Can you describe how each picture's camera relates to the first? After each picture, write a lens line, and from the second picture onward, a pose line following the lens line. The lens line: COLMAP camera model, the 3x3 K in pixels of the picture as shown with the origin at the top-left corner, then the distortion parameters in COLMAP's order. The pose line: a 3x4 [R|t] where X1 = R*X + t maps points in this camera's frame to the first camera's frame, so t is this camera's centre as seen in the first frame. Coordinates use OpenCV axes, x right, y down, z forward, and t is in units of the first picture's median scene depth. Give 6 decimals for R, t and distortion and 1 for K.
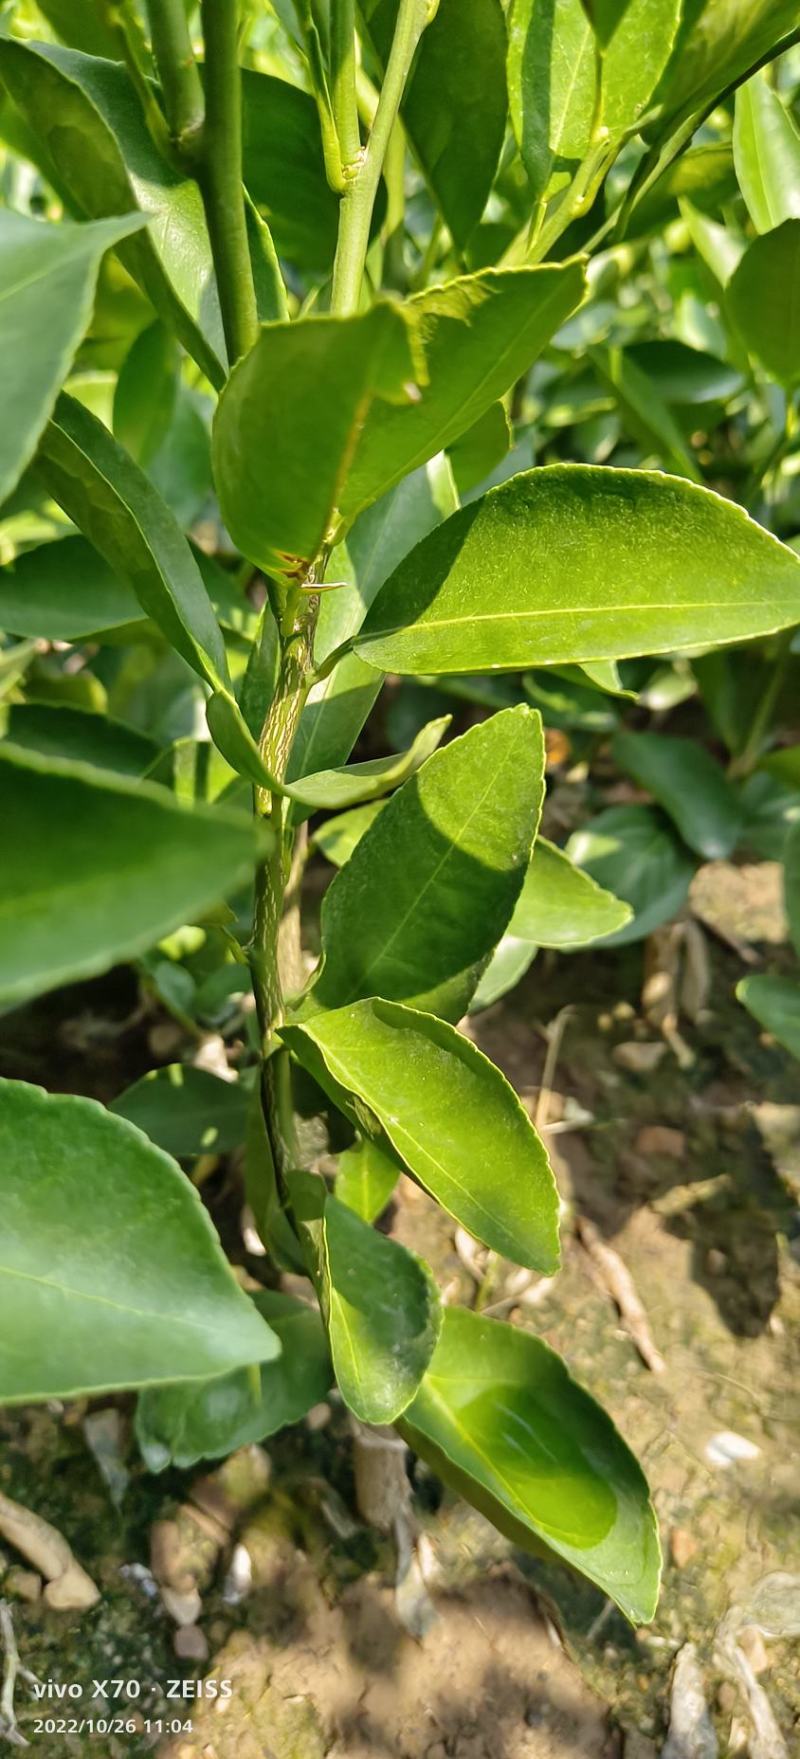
lens RADIAL K [[1338.4, 0, 400.0], [0, 1338.4, 879.5], [0, 0, 1]] dist [0.006056, -0.001105]
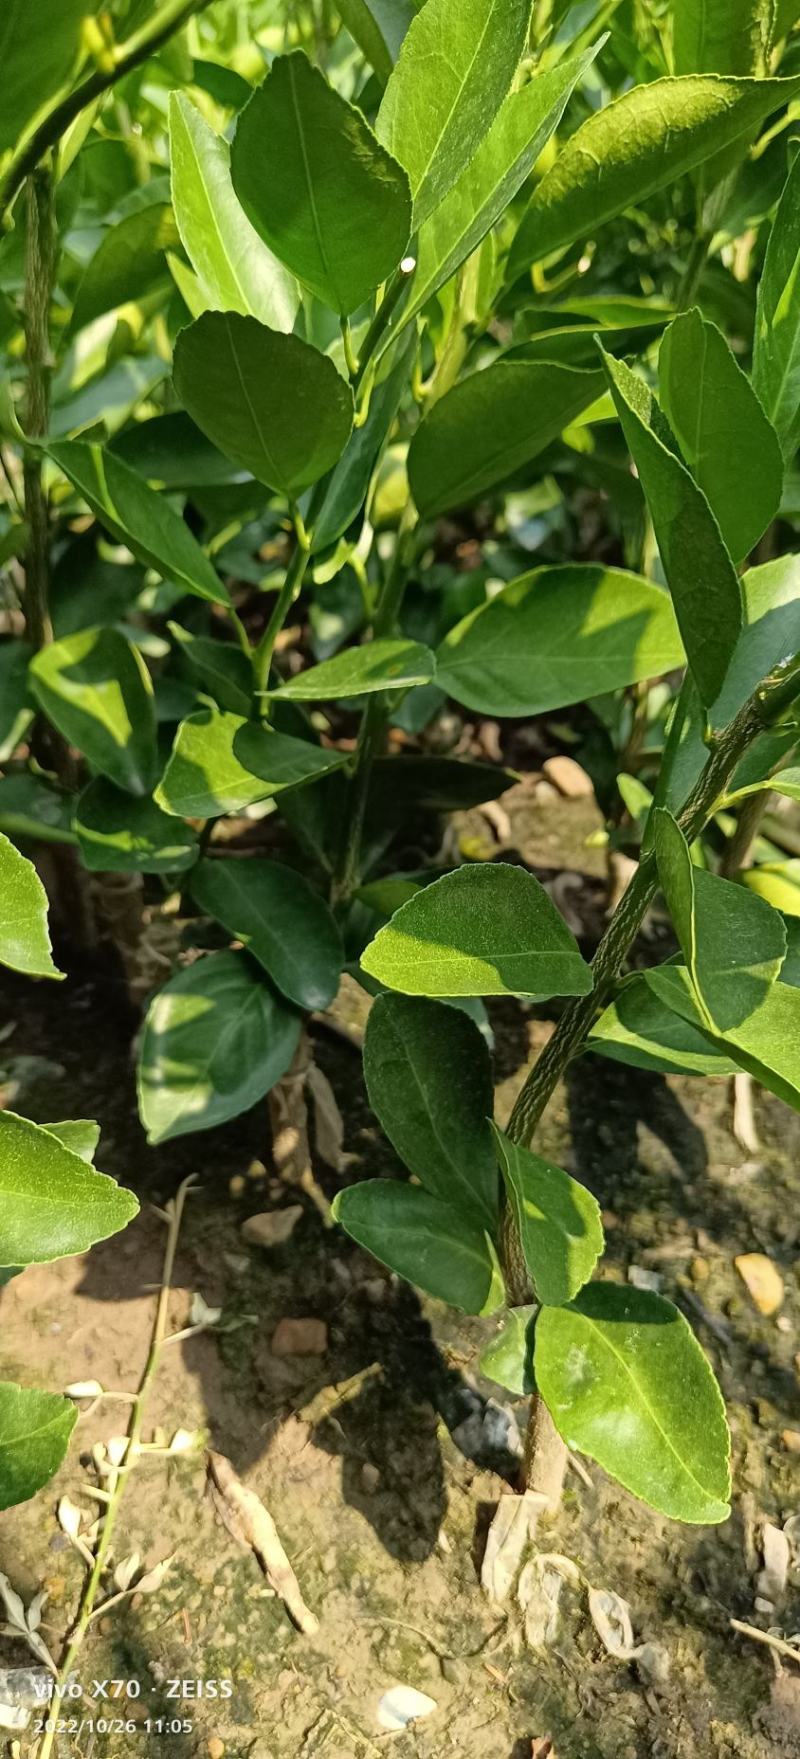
lens RADIAL K [[1338.4, 0, 400.0], [0, 1338.4, 879.5], [0, 0, 1]] dist [0.006056, -0.001105]
pose [[0.972717, -0.110784, 0.203833, 0.122024], [0.113254, 0.993566, -0.000455, -0.094998], [-0.202471, 0.023527, 0.979006, 0.143987]]
